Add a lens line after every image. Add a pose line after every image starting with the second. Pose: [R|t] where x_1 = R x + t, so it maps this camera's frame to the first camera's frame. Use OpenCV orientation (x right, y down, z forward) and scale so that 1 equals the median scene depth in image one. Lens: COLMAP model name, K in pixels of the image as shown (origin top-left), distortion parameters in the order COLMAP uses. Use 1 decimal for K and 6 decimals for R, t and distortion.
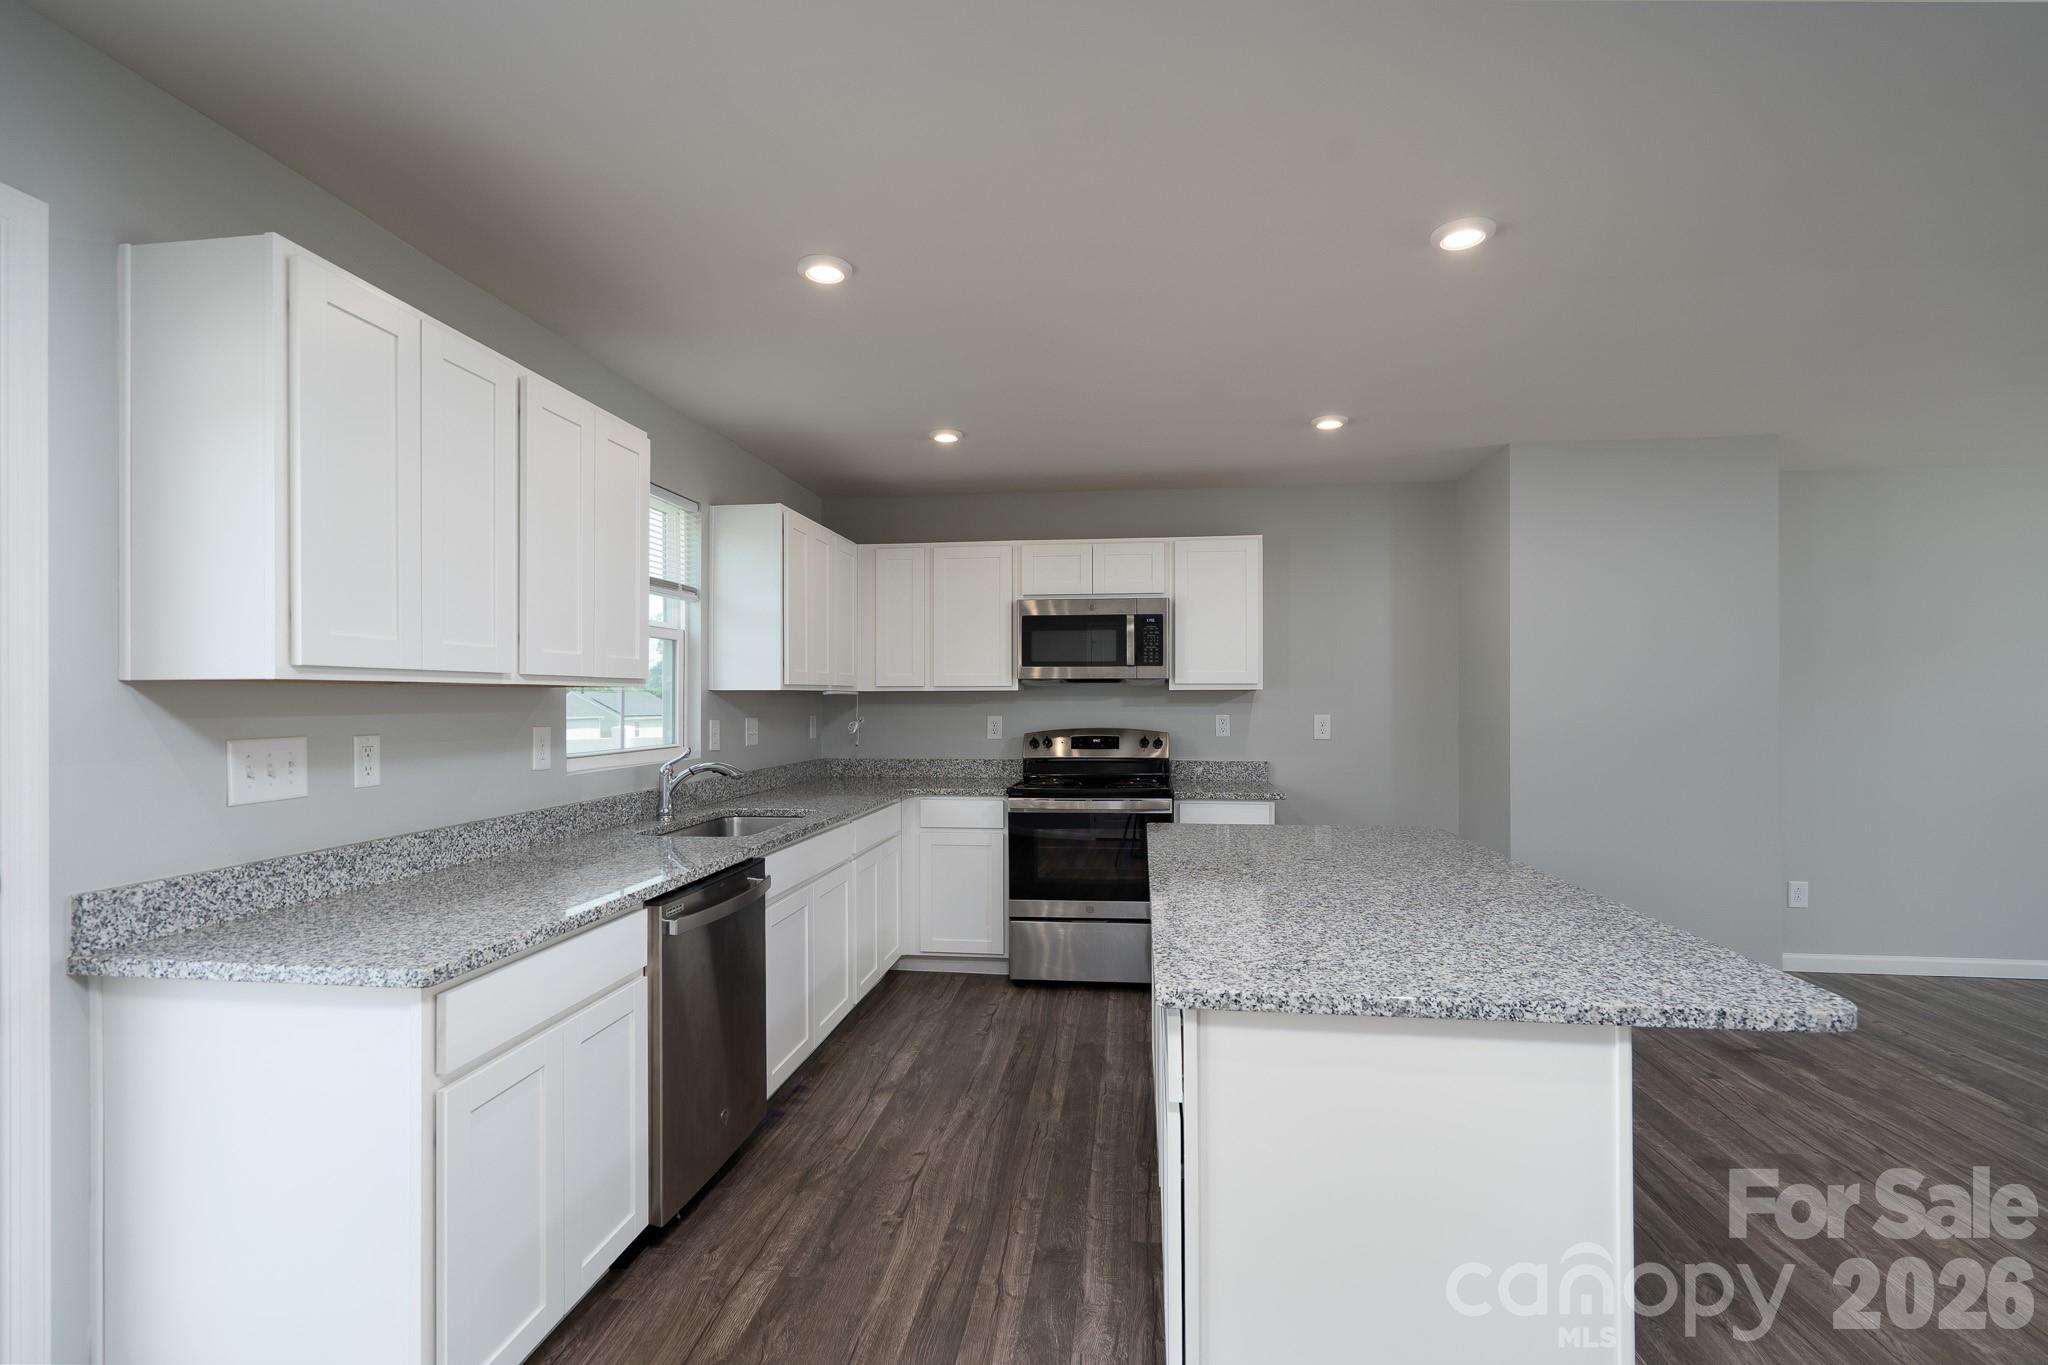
lens RADIAL K [[937.0, 0, 1020.7], [0, 937.0, 690.3], [0, 0, 1]] dist [0.001104, 0.001183]
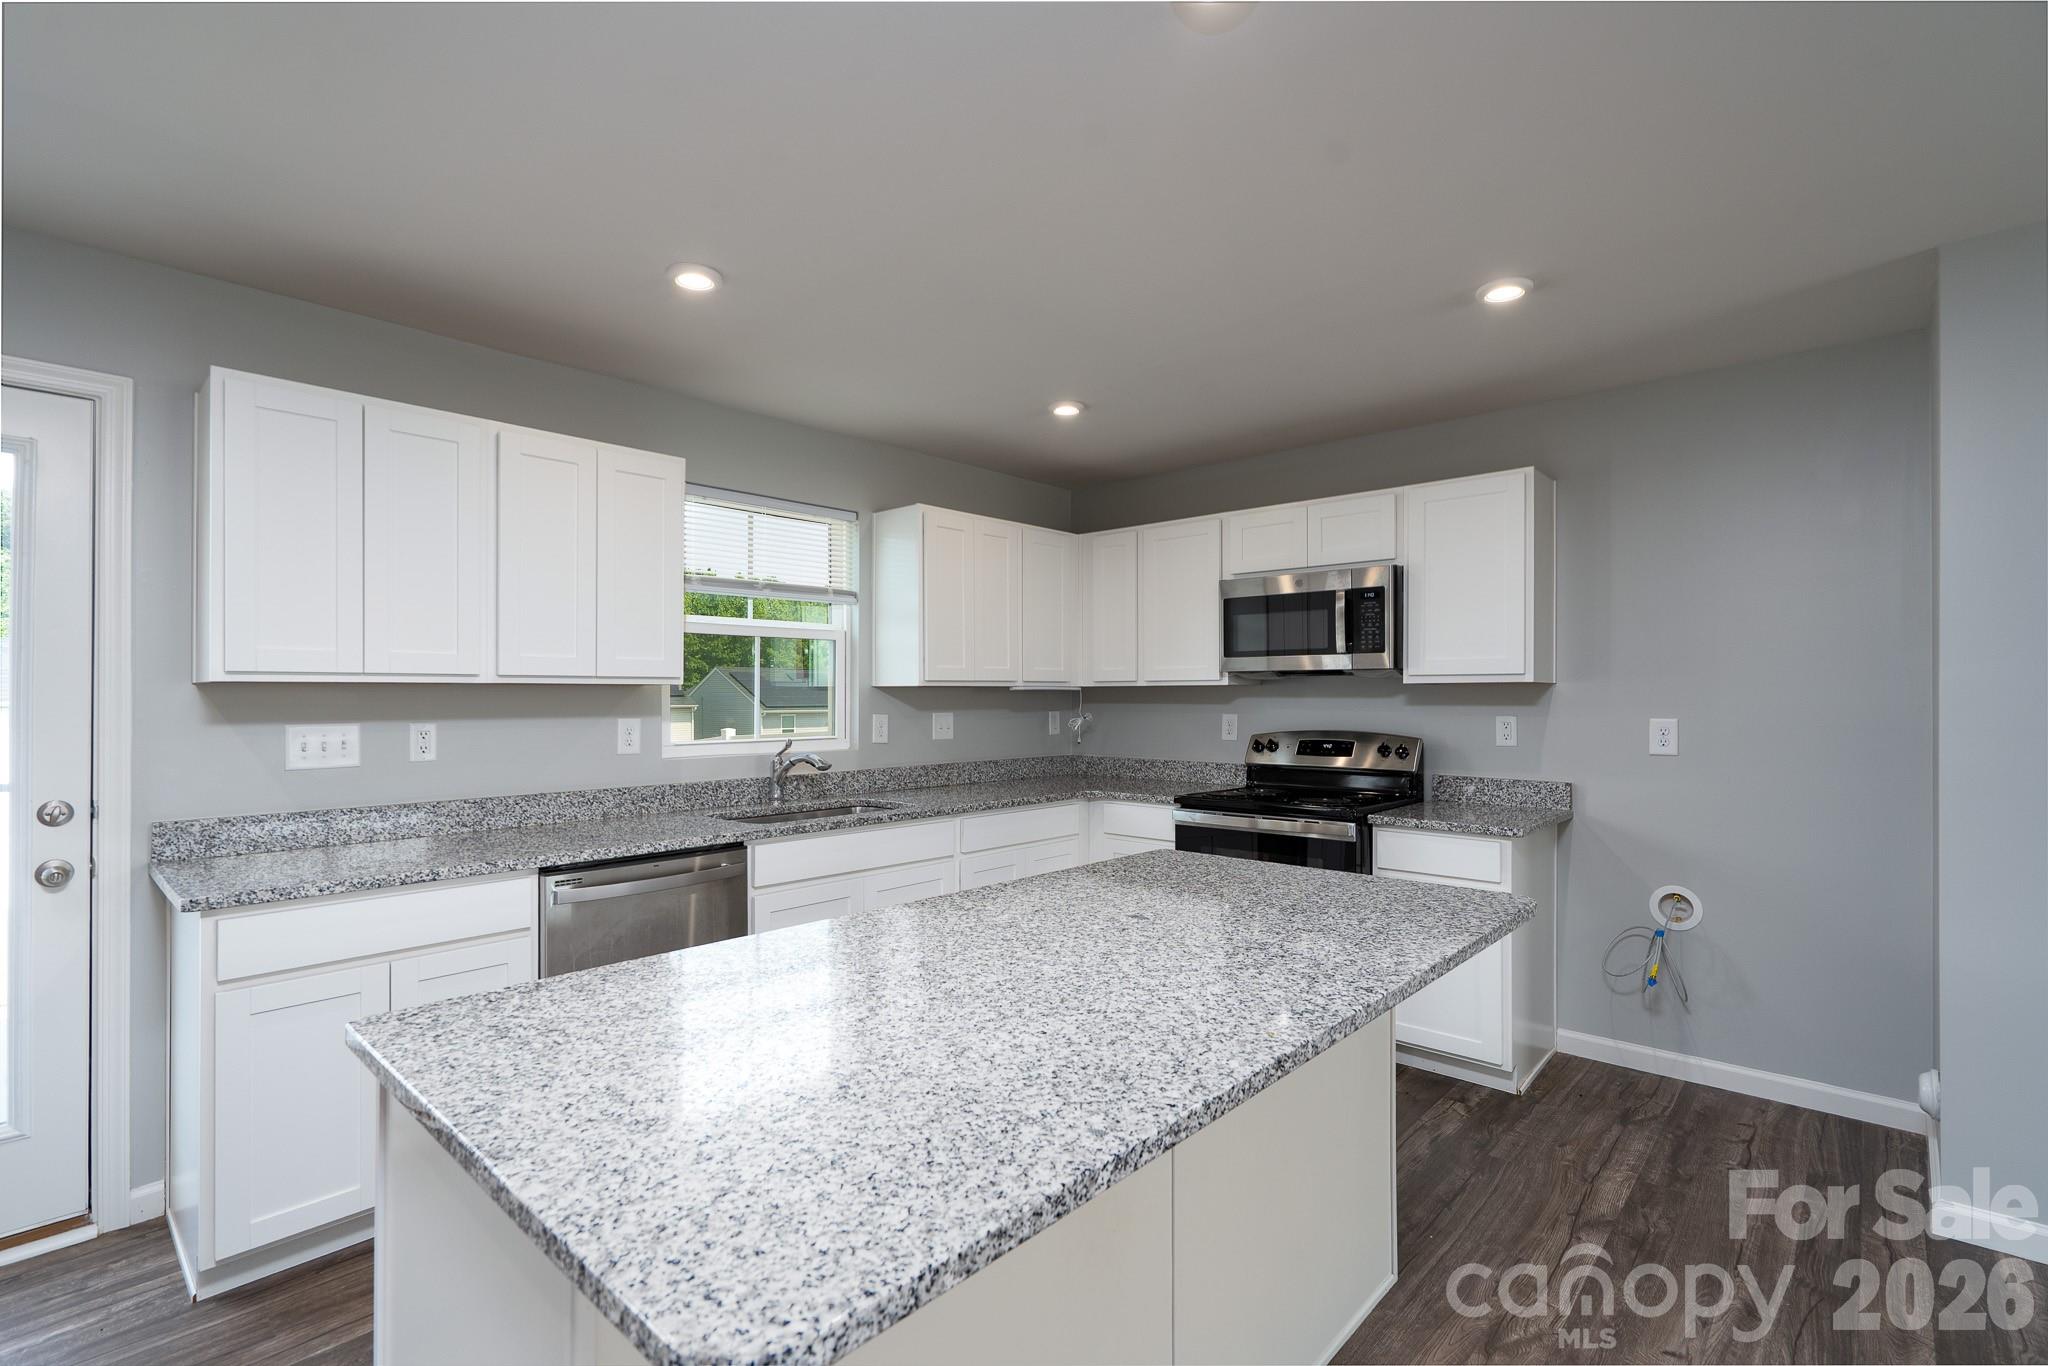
lens RADIAL K [[937.0, 0, 1025.0], [0, 937.0, 701.1], [0, 0, 1]] dist [0.001104, 0.001183]
pose [[0.815097, 0.005593, -0.579298, 0.360326], [0.005085, 0.999846, 0.016808, -0.000343], [0.579302, -0.016646, 0.814943, 0.195752]]
